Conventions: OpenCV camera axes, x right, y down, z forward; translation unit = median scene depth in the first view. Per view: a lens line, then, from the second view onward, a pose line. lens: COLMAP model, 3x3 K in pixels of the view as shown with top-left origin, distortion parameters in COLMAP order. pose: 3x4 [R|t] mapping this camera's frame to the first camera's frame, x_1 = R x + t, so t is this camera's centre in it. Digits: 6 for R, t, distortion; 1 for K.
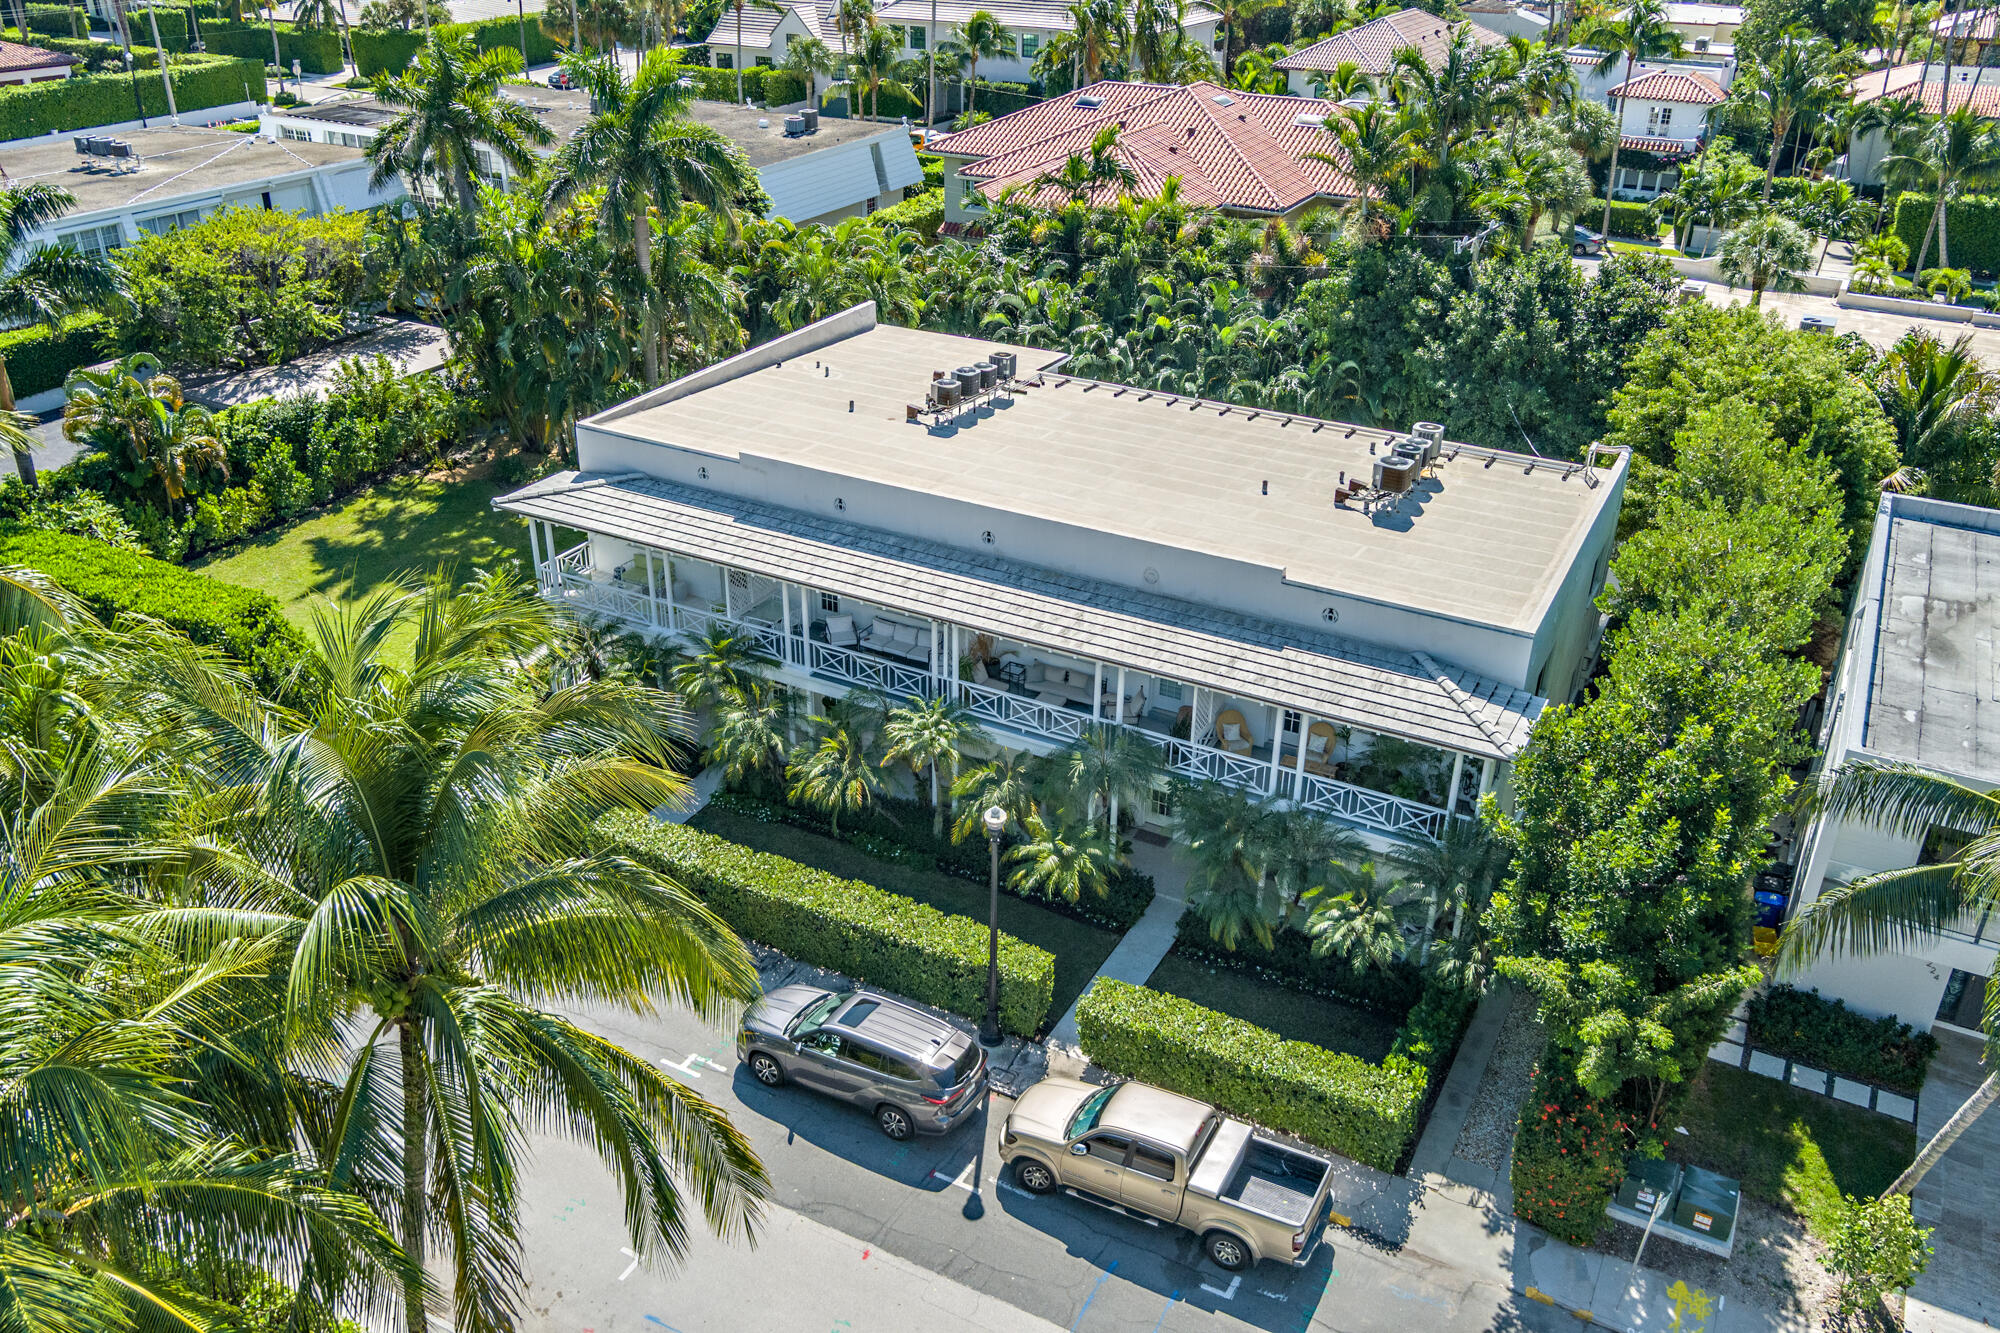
lens RADIAL K [[1601.9, 0, 1000.0], [0, 1601.9, 666.5], [0, 0, 1]] dist [-0.005722, 0.004683]
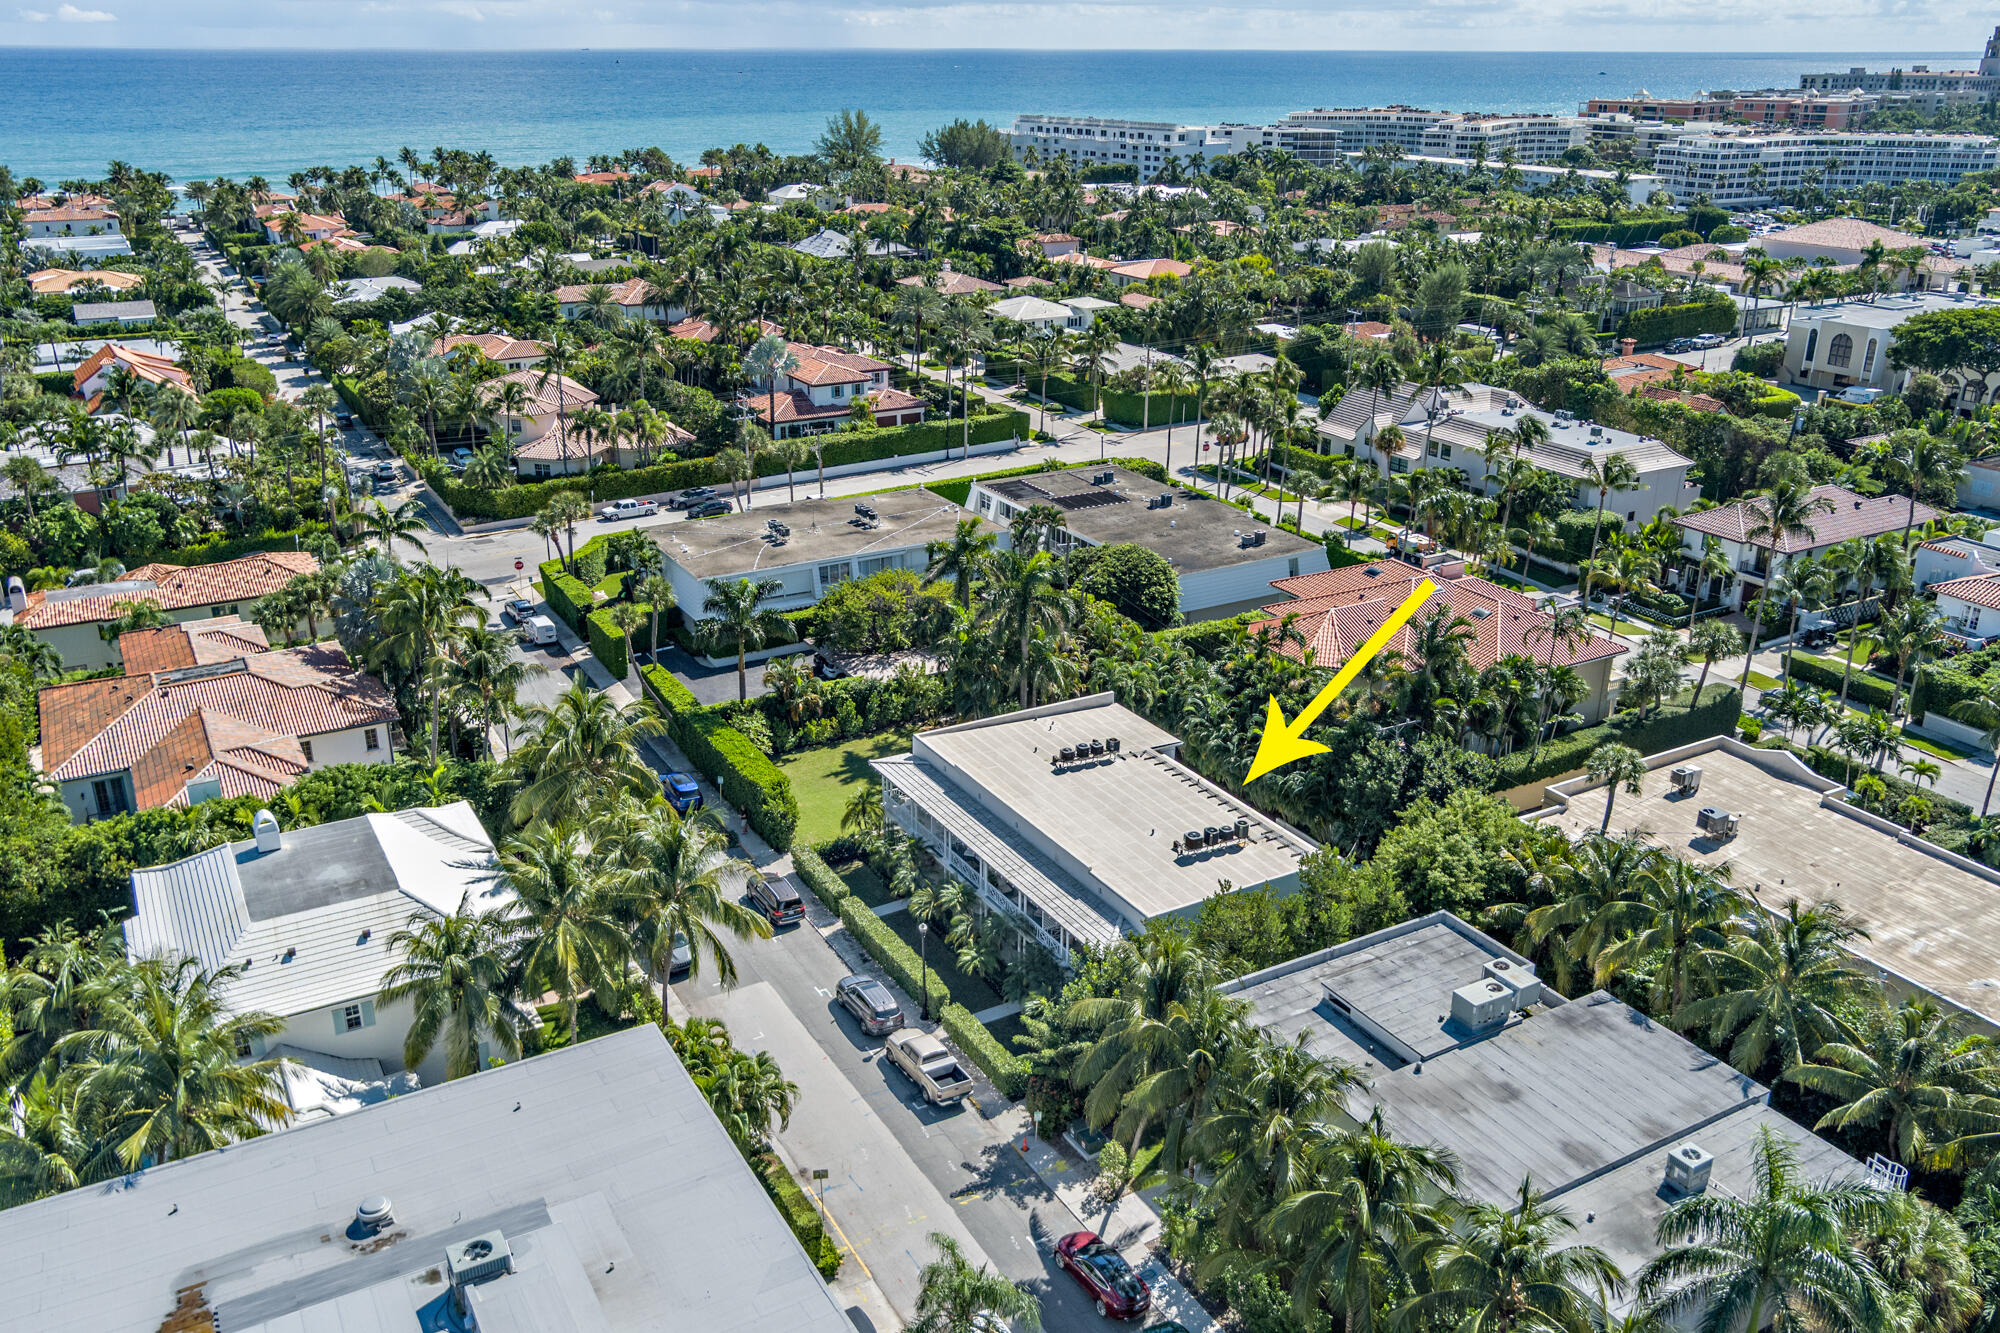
lens RADIAL K [[1601.9, 0, 1000.0], [0, 1601.9, 666.5], [0, 0, 1]] dist [-0.005722, 0.004683]
pose [[0.850390, 0.184512, -0.492739, 0.811570], [-0.241320, 0.968962, -0.053641, -0.130022], [0.467548, 0.164523, 0.868522, -0.809304]]
